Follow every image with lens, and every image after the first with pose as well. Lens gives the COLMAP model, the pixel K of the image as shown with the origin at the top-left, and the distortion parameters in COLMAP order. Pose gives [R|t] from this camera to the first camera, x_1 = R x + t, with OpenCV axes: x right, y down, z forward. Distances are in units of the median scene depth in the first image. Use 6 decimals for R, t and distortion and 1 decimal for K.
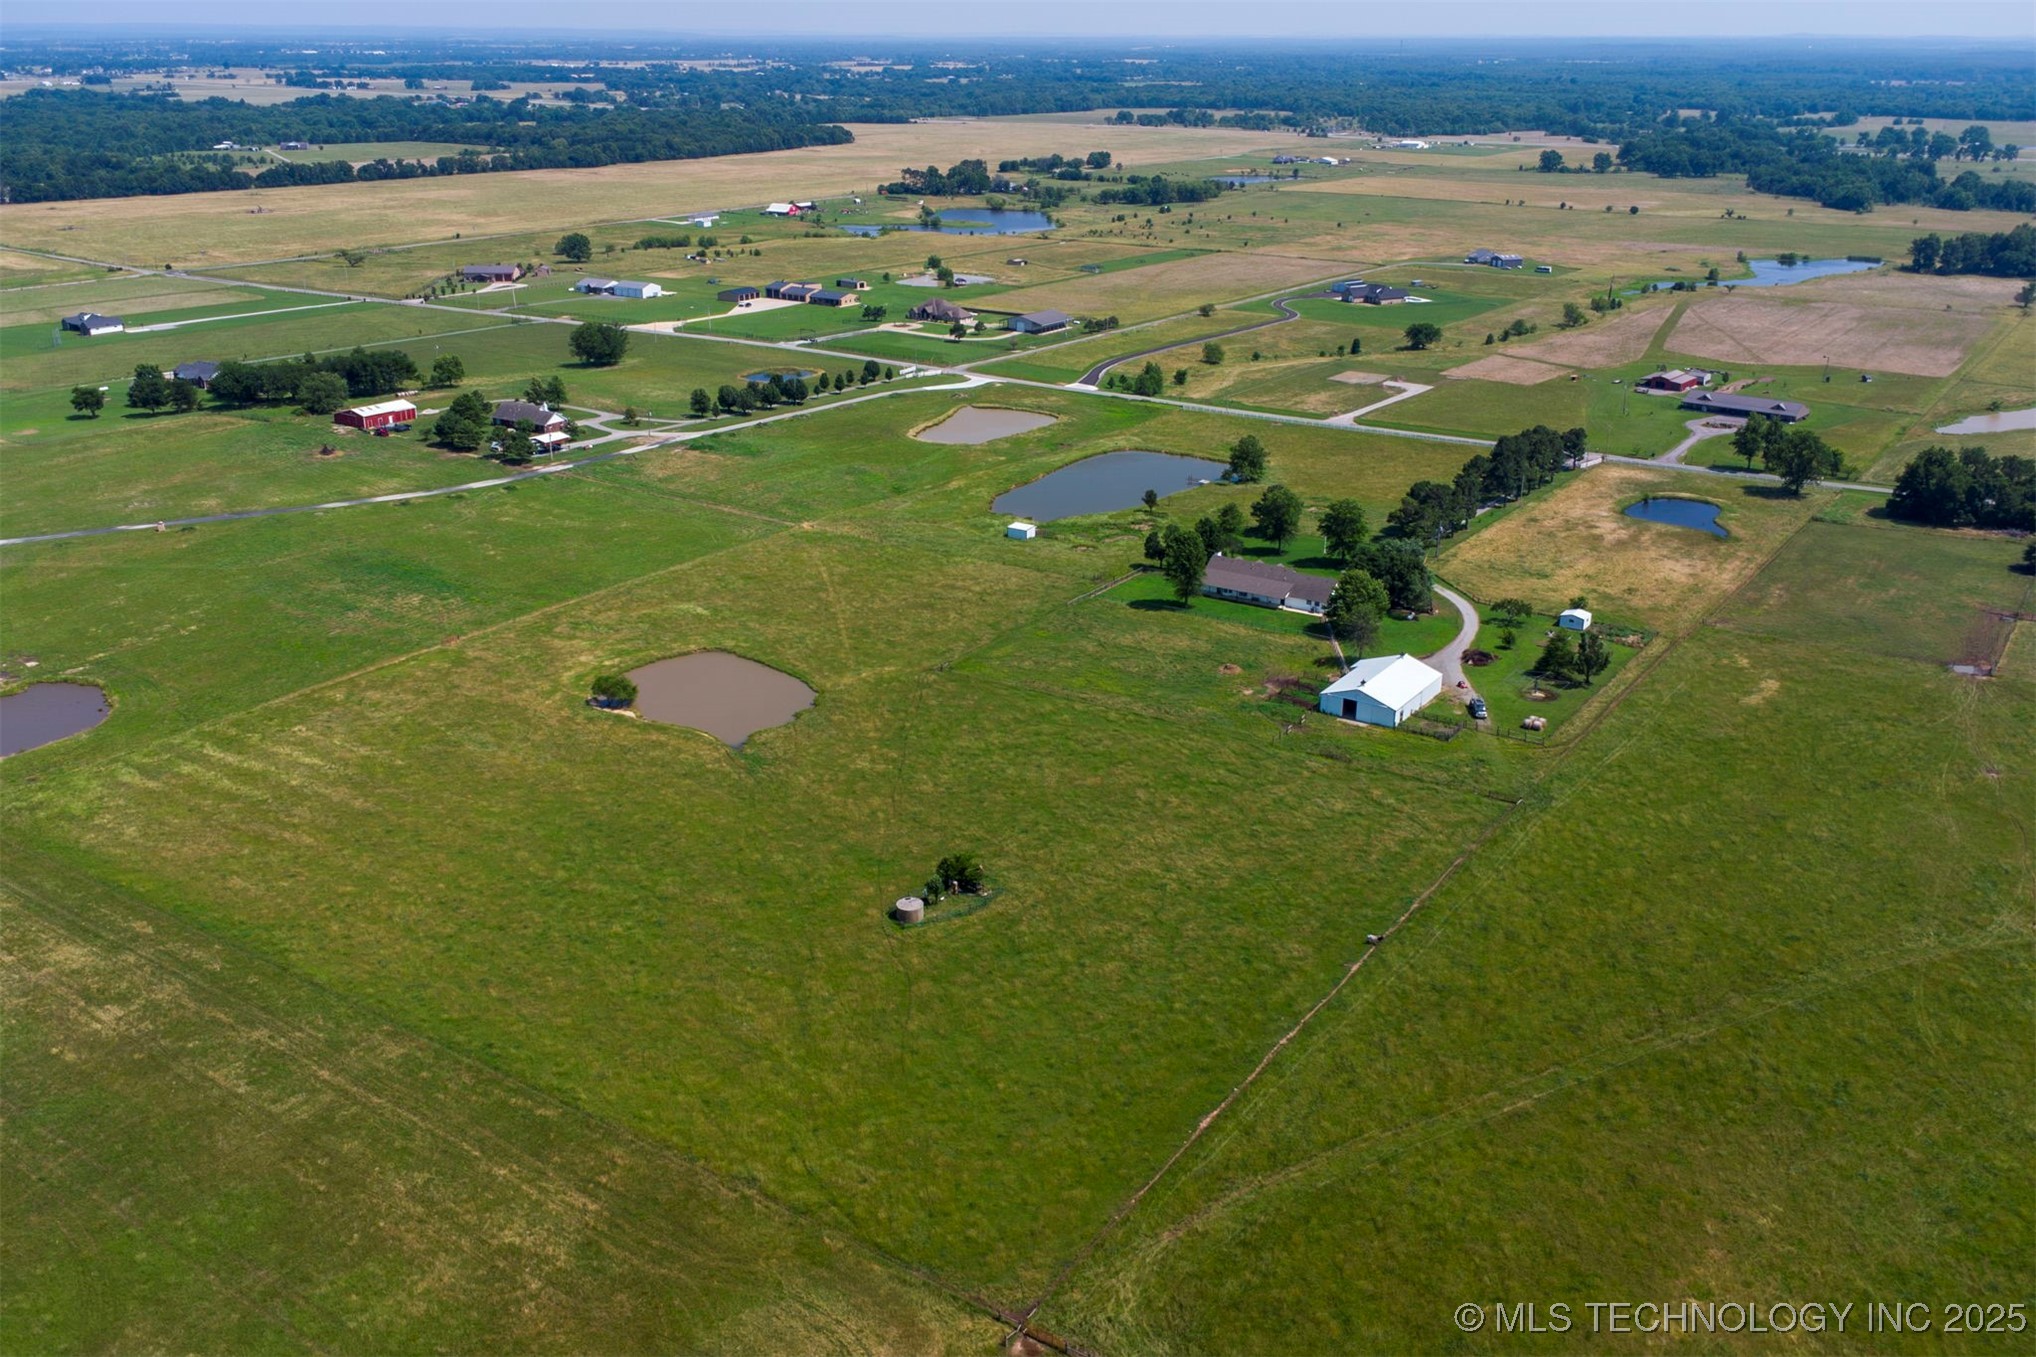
lens RADIAL K [[1711.1, 0, 1009.9], [0, 1711.1, 709.0], [0, 0, 1]] dist [0.028046, -0.013421]
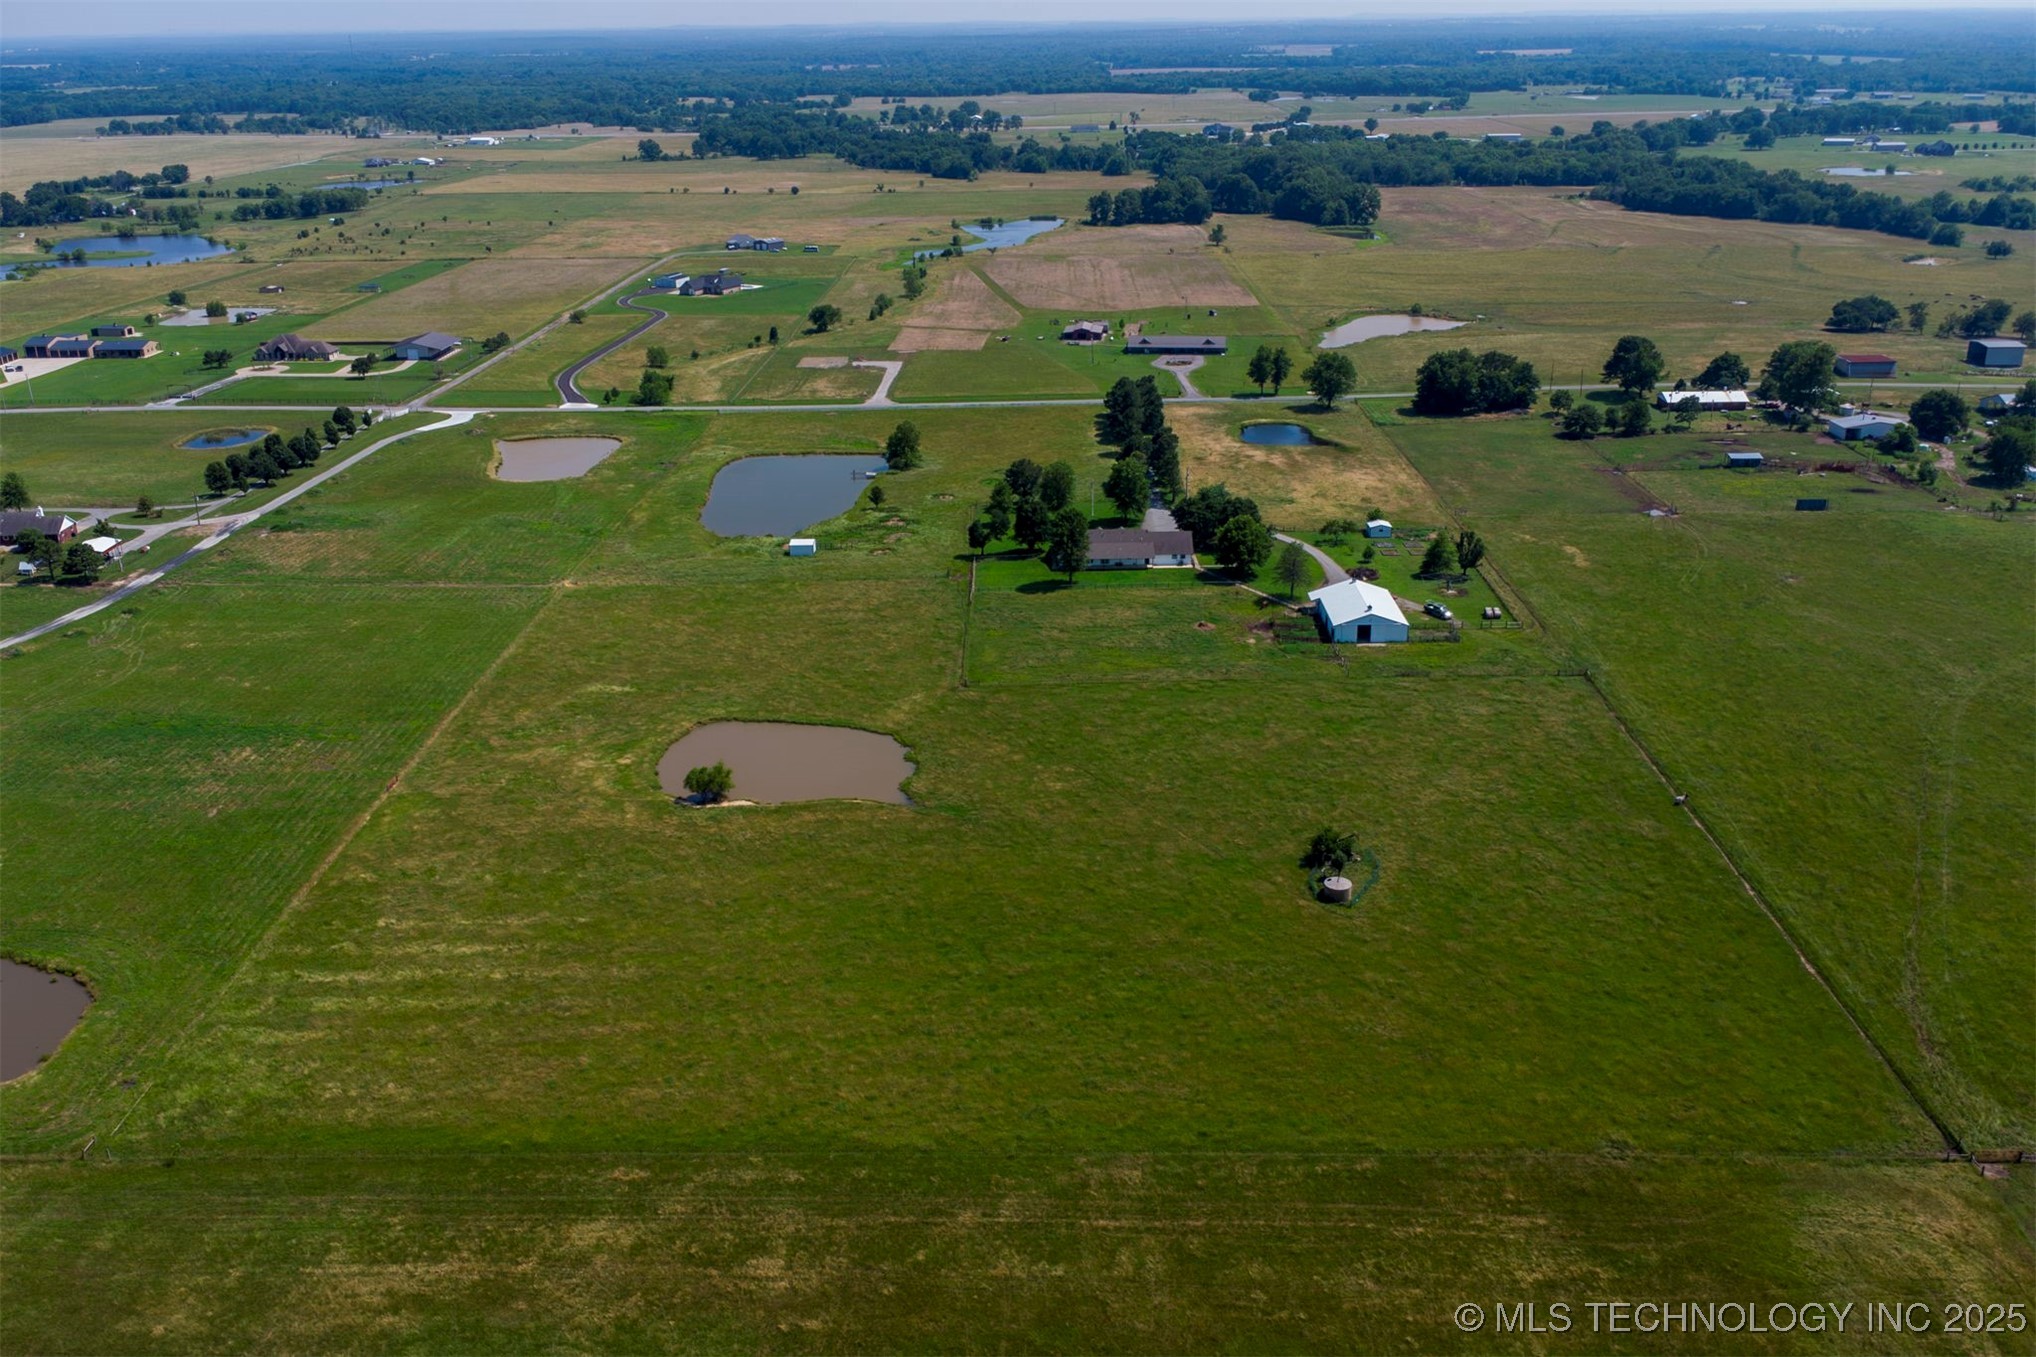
lens RADIAL K [[1711.1, 0, 1009.9], [0, 1711.1, 709.0], [0, 0, 1]] dist [0.028046, -0.013421]
pose [[0.839143, -0.219409, 0.497694, -0.210271], [0.218037, 0.973984, 0.061759, -0.026947], [-0.498297, 0.056691, 0.865151, 0.067742]]
